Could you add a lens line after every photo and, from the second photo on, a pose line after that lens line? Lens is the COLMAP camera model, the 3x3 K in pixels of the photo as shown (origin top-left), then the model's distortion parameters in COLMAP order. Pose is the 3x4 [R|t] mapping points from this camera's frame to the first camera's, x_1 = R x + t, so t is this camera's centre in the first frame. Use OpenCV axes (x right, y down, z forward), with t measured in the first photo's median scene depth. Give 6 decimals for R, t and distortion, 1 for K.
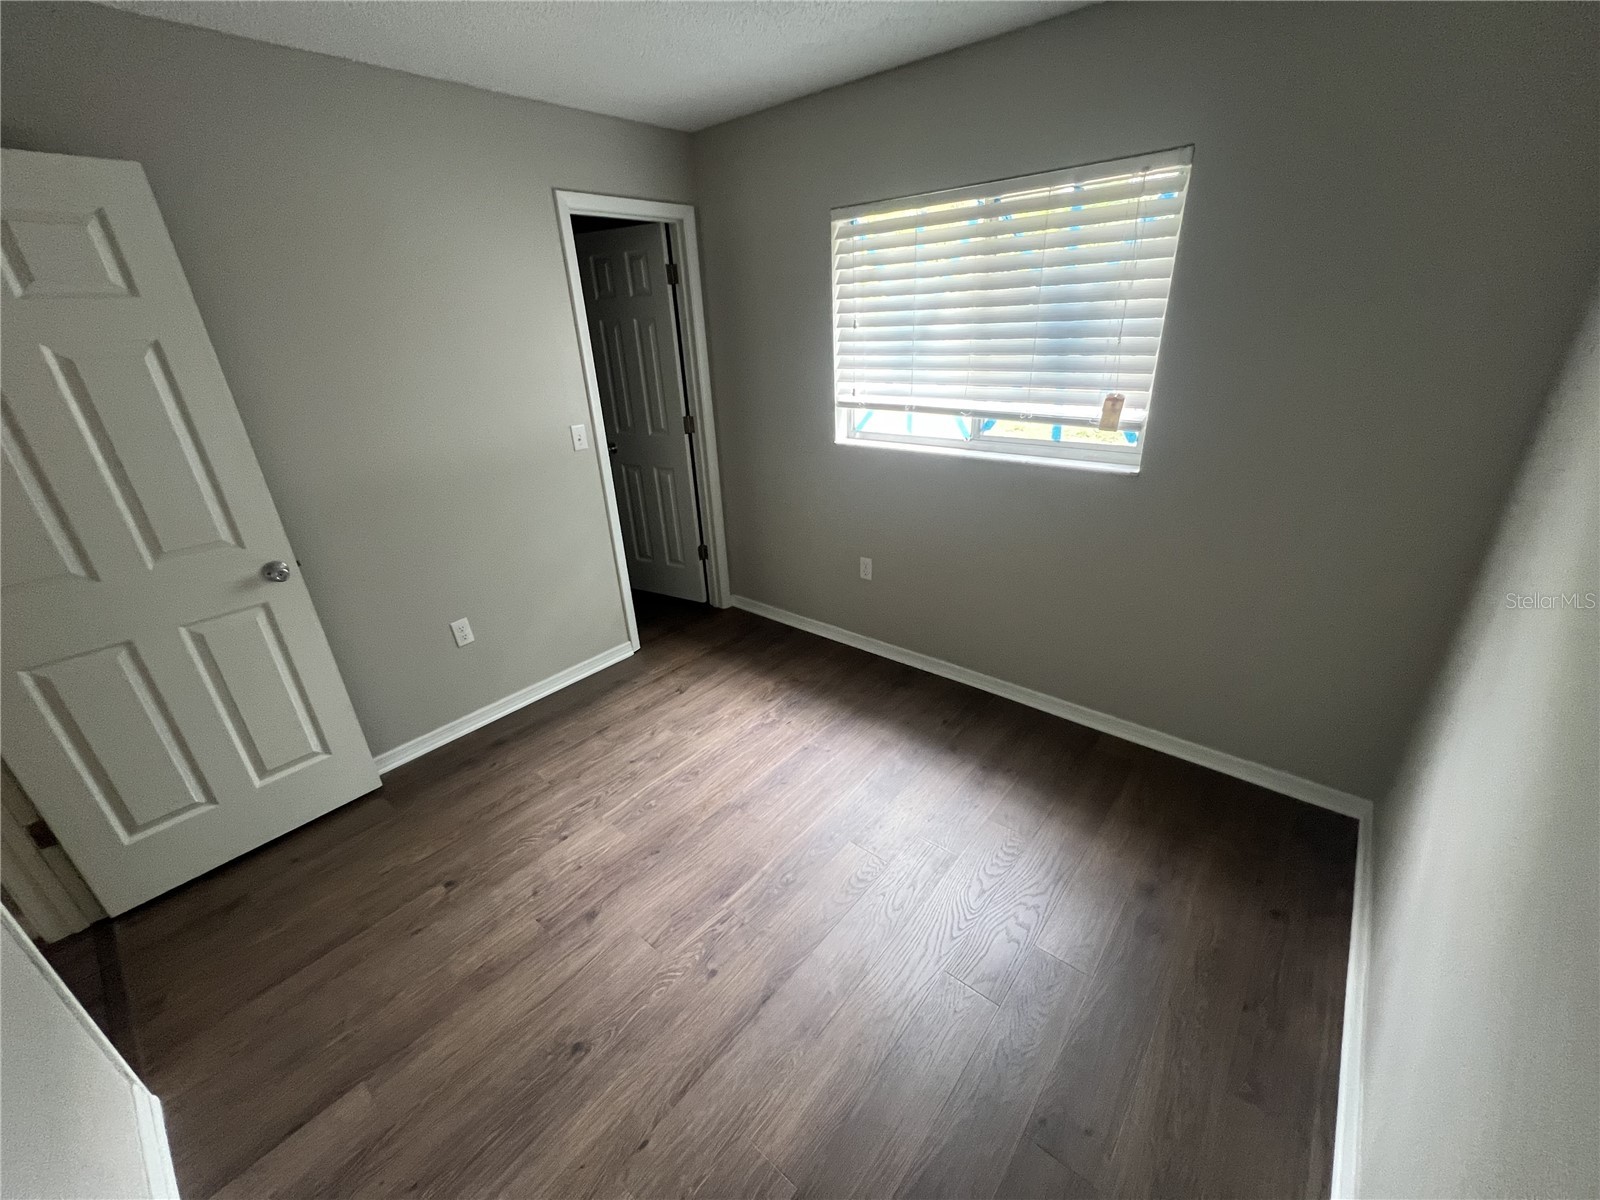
lens RADIAL K [[642.5, 0, 802.0], [0, 642.5, 602.8], [0, 0, 1]] dist [-0.001842, -0.000076]
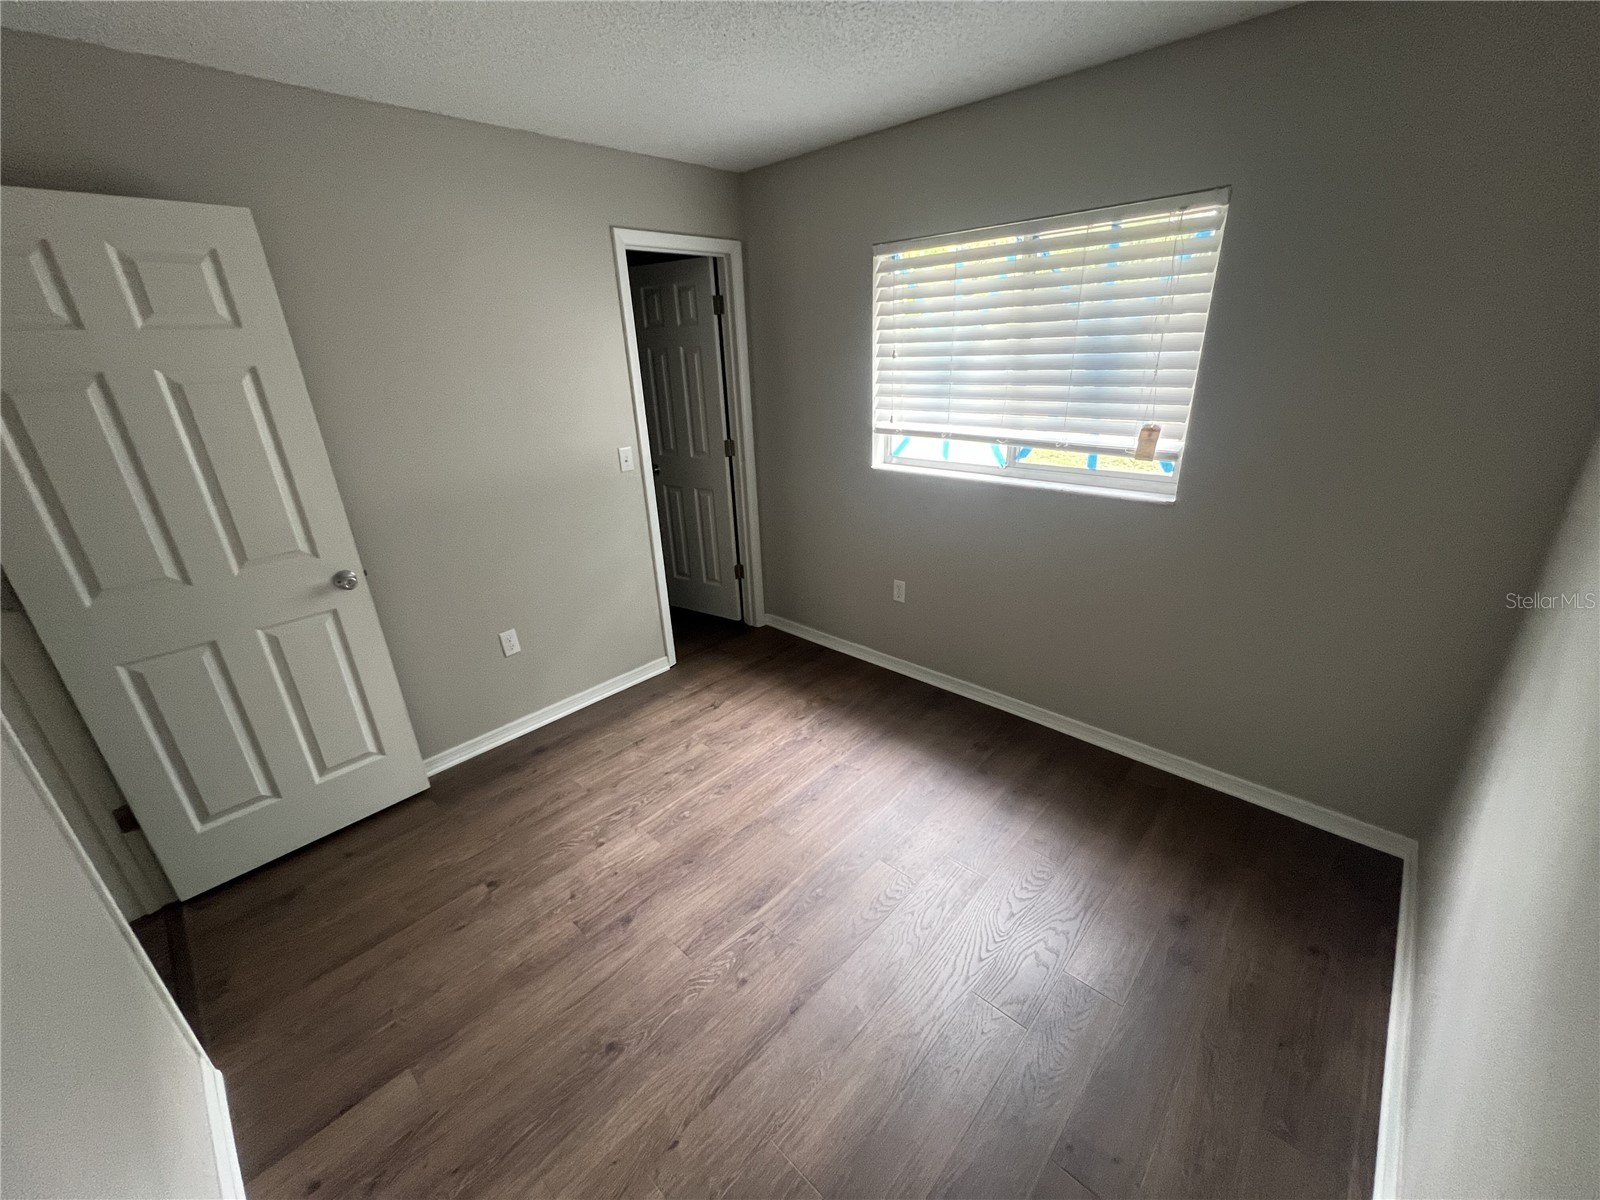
lens RADIAL K [[642.5, 0, 801.6], [0, 642.5, 602.1], [0, 0, 1]] dist [-0.001842, -0.000076]
pose [[0.998617, 0.024286, -0.046629, -0.010198], [-0.025881, 0.999090, -0.033893, 0.004024], [0.045763, 0.035053, 0.998337, -0.029000]]
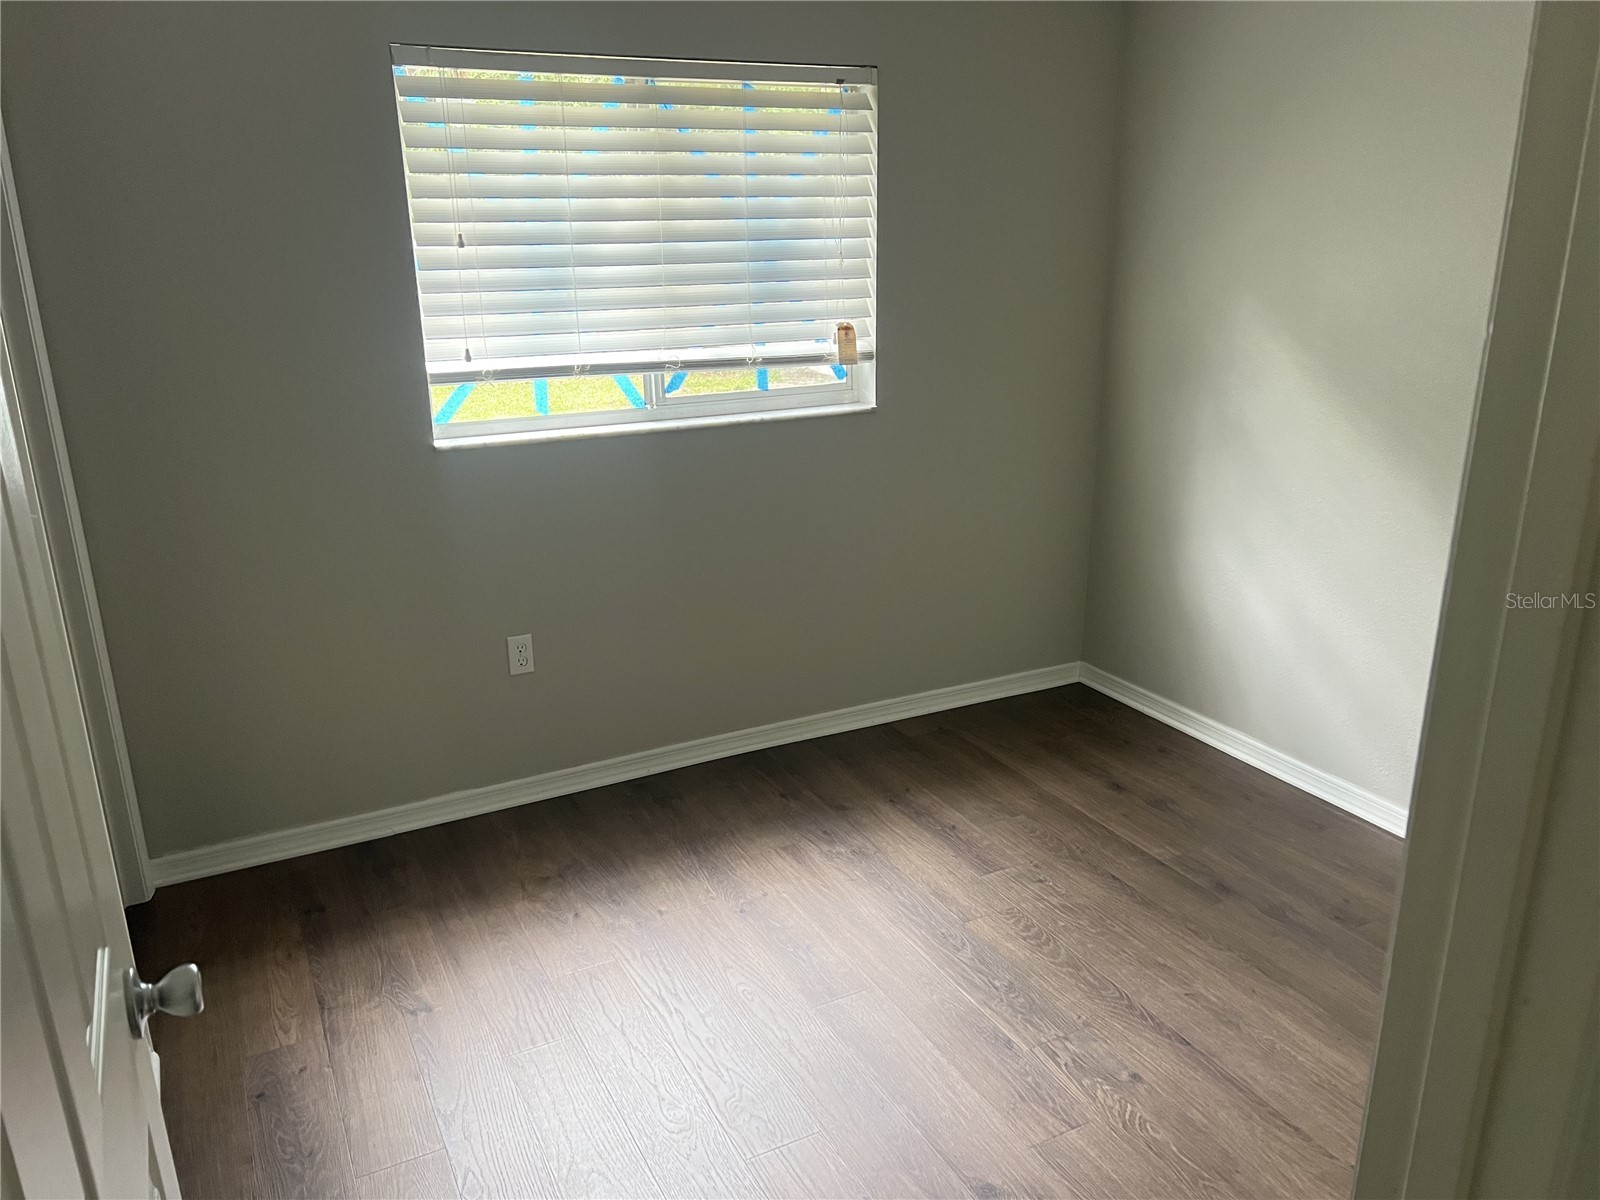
lens RADIAL K [[1206.8, 0, 798.7], [0, 1206.8, 613.5], [0, 0, 1]] dist [0.045334, -0.043893]
pose [[0.380184, -0.247515, 0.891177, -1.088862], [0.371989, 0.923083, 0.097683, -0.144618], [-0.846808, 0.294370, 0.443014, 0.441745]]
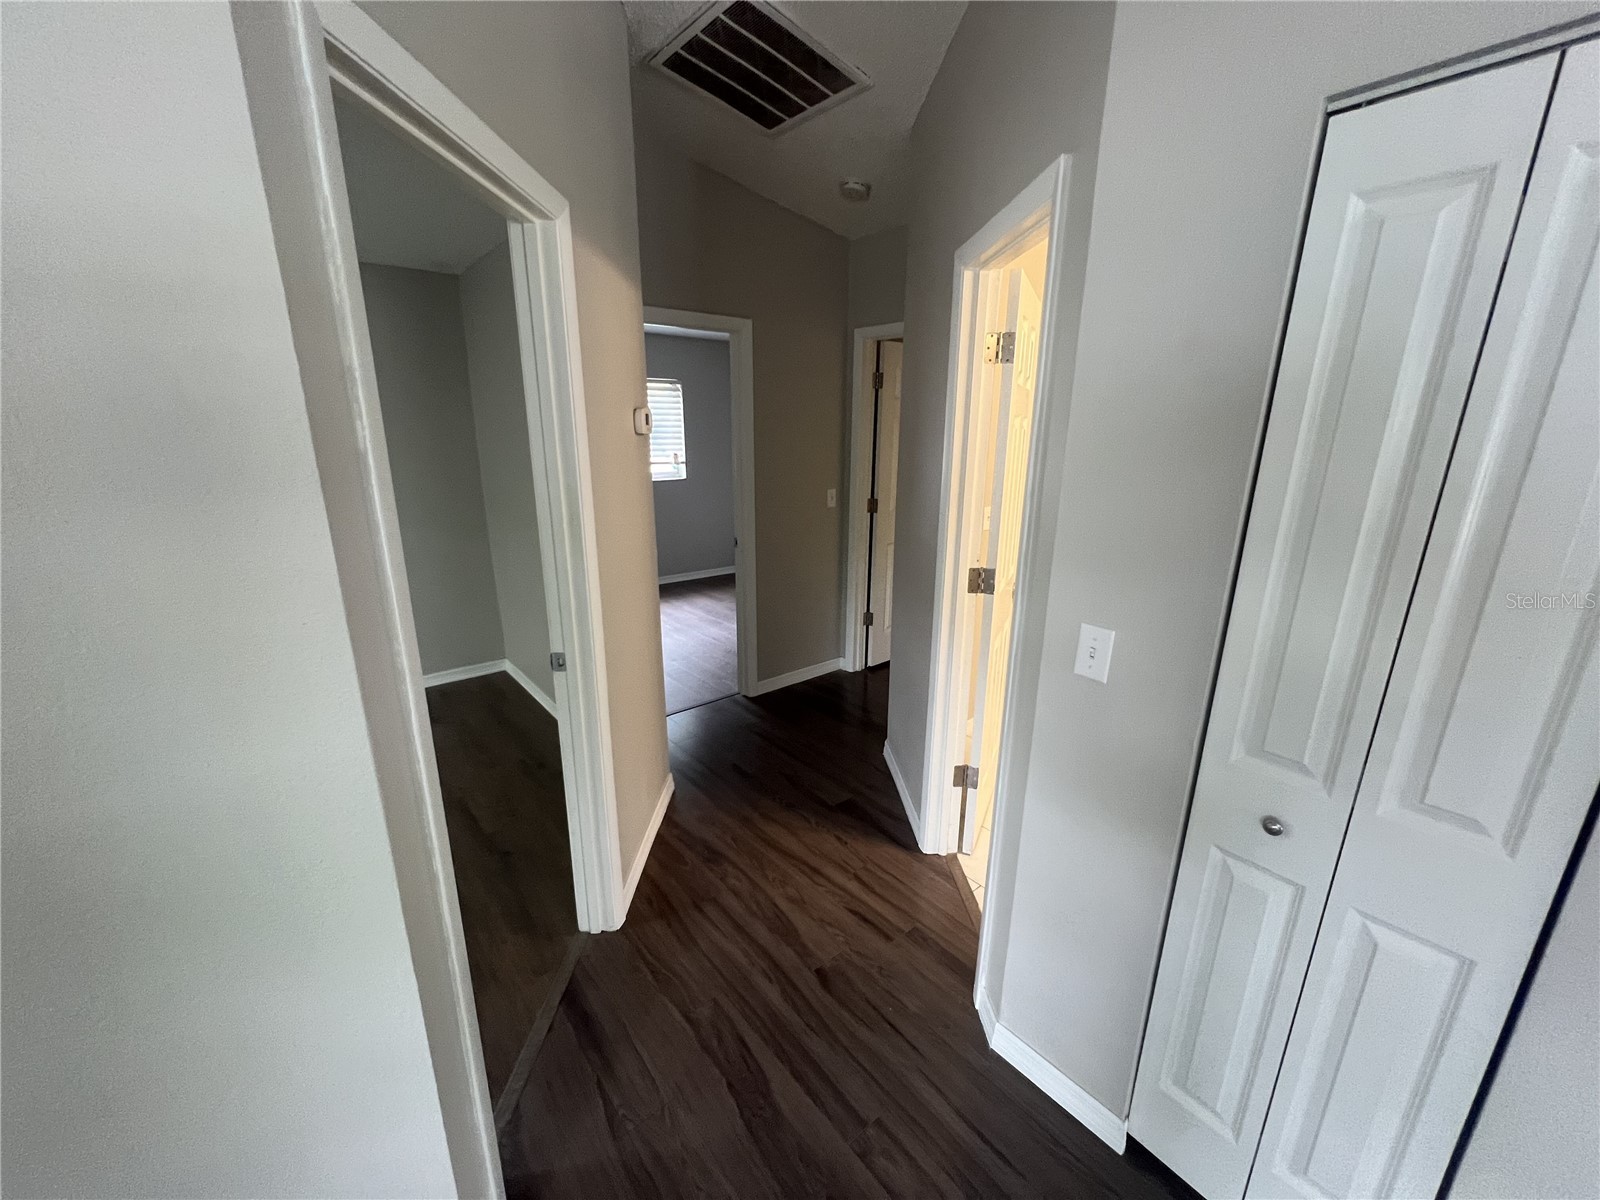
lens RADIAL K [[642.5, 0, 797.5], [0, 642.5, 603.2], [0, 0, 1]] dist [-0.001842, -0.000076]
pose [[0.176193, -0.230628, 0.956957, -2.360025], [0.389235, 0.909257, 0.147467, 0.082384], [-0.904130, 0.346499, 0.249974, 0.004670]]
